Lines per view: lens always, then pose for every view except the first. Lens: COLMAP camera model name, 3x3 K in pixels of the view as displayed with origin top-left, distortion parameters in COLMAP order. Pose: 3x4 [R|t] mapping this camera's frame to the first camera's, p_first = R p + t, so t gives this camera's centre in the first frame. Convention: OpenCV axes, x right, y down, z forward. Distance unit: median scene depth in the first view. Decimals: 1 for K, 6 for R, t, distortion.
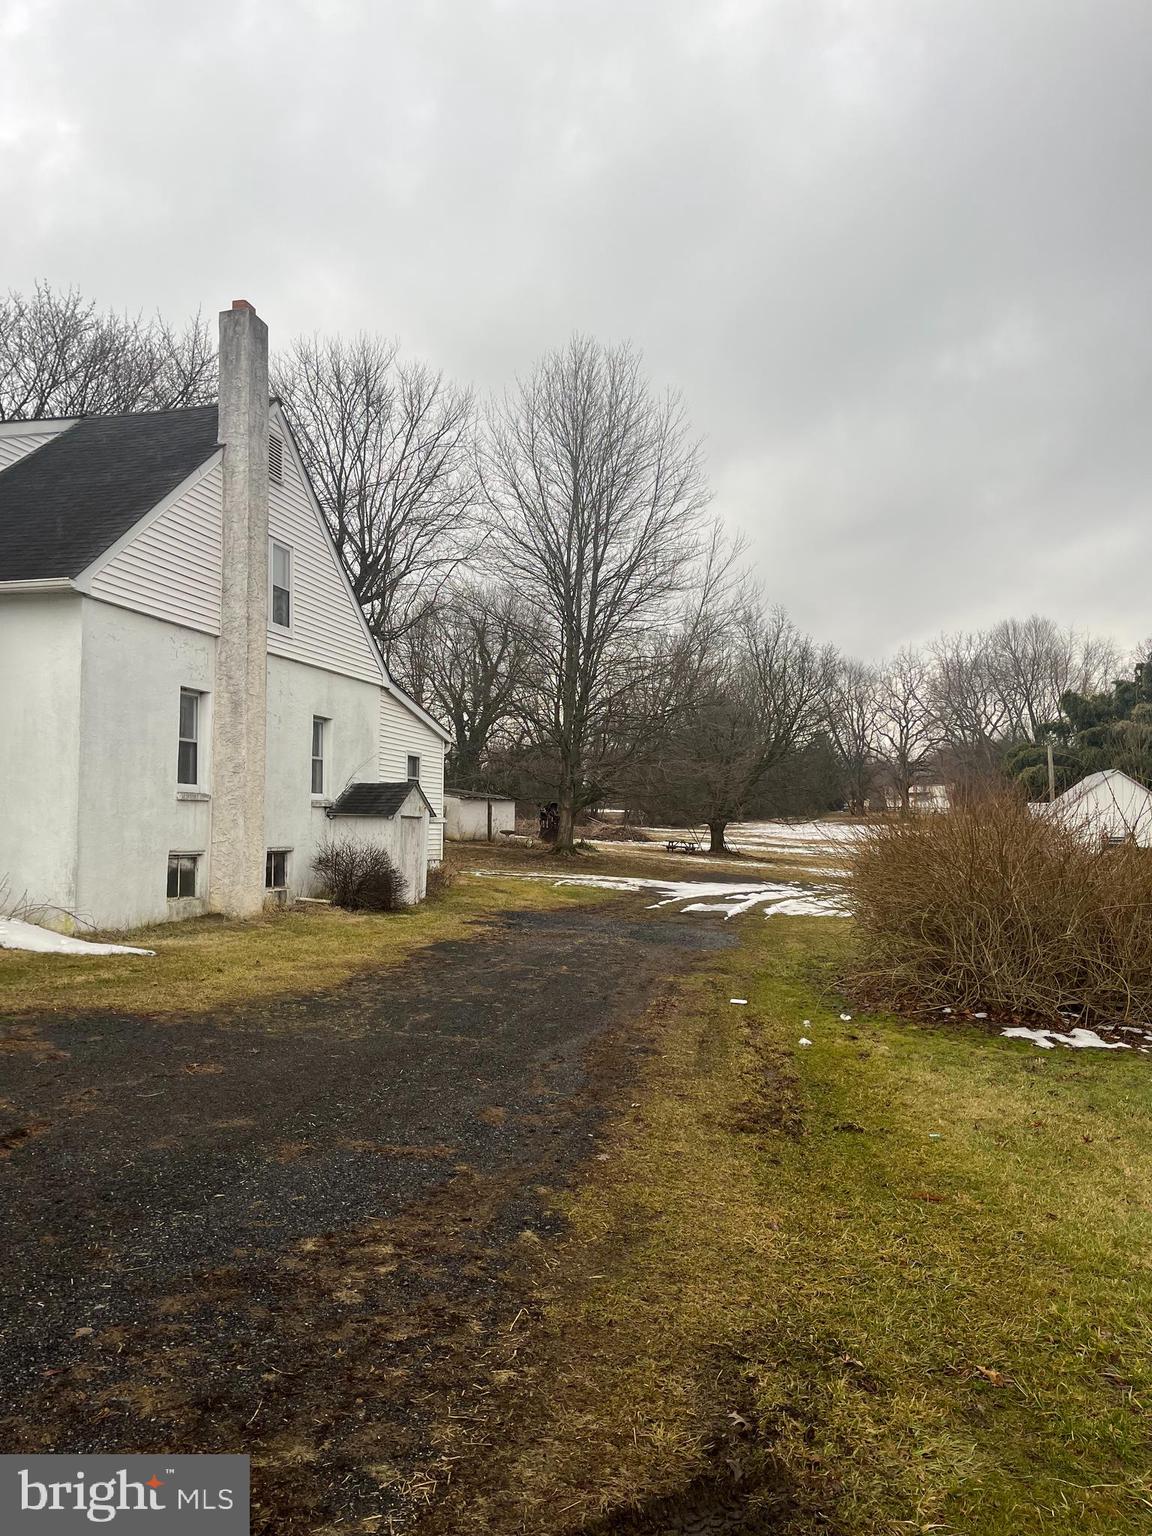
lens RADIAL K [[1157.1, 0, 583.3], [0, 1157.1, 779.0], [0, 0, 1]] dist [0.061359, -0.088310]
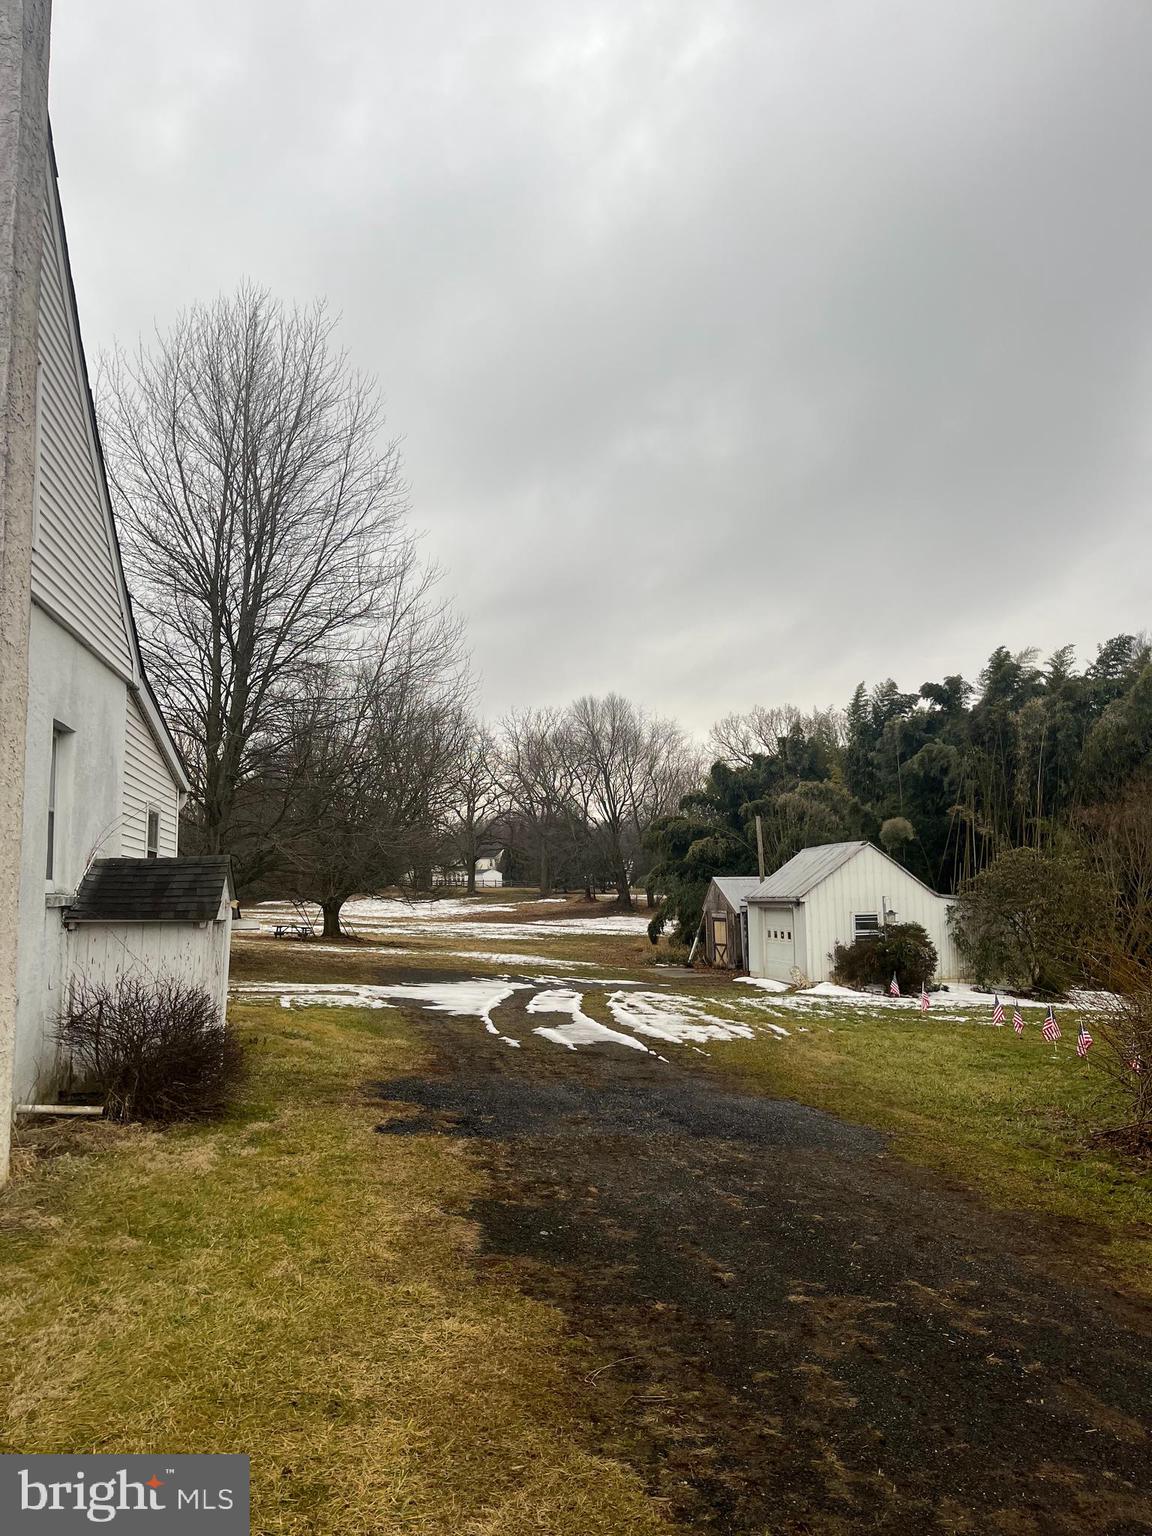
lens RADIAL K [[1157.1, 0, 590.0], [0, 1157.1, 787.0], [0, 0, 1]] dist [0.061359, -0.088310]
pose [[0.917113, 0.022232, 0.398006, -0.238312], [0.000422, 0.998389, -0.056742, 0.001547], [-0.398627, 0.052207, 0.915626, 0.498176]]
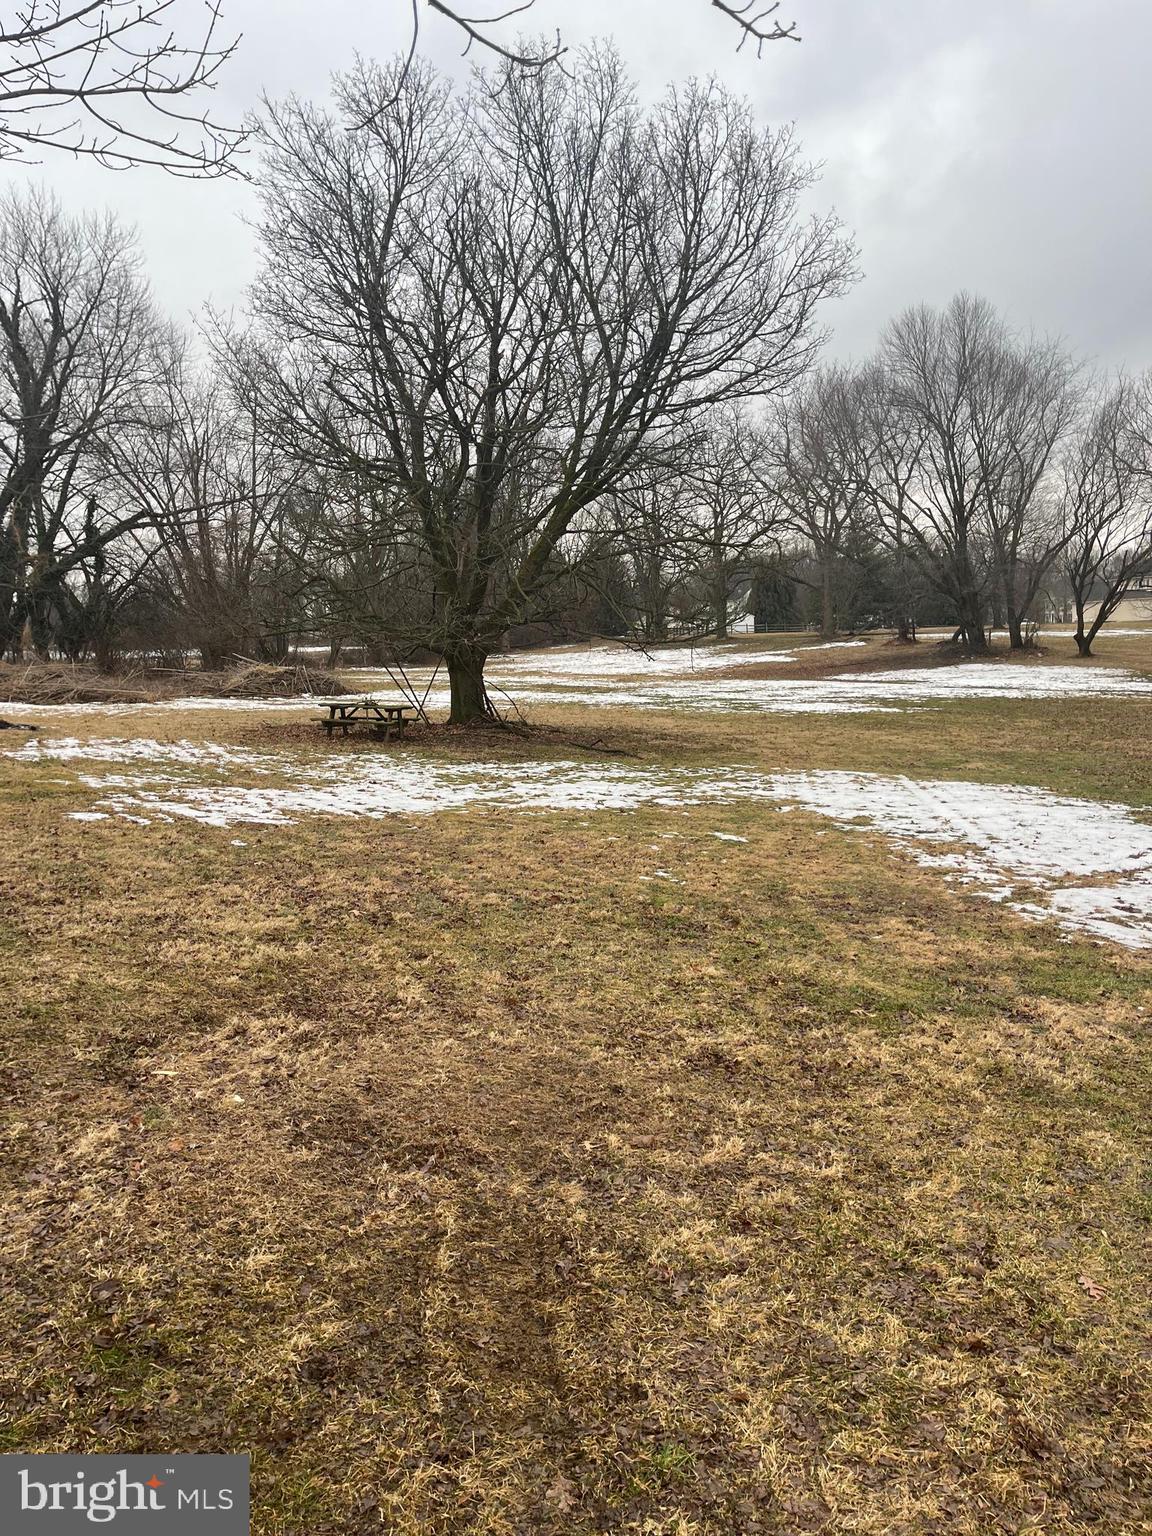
lens RADIAL K [[1157.1, 0, 575.5], [0, 1157.1, 766.7], [0, 0, 1]] dist [0.061359, -0.088310]
pose [[0.979313, -0.062093, 0.192589, 0.330436], [0.036526, 0.990366, 0.133572, 0.114736], [-0.199027, -0.123775, 0.972146, 2.659915]]
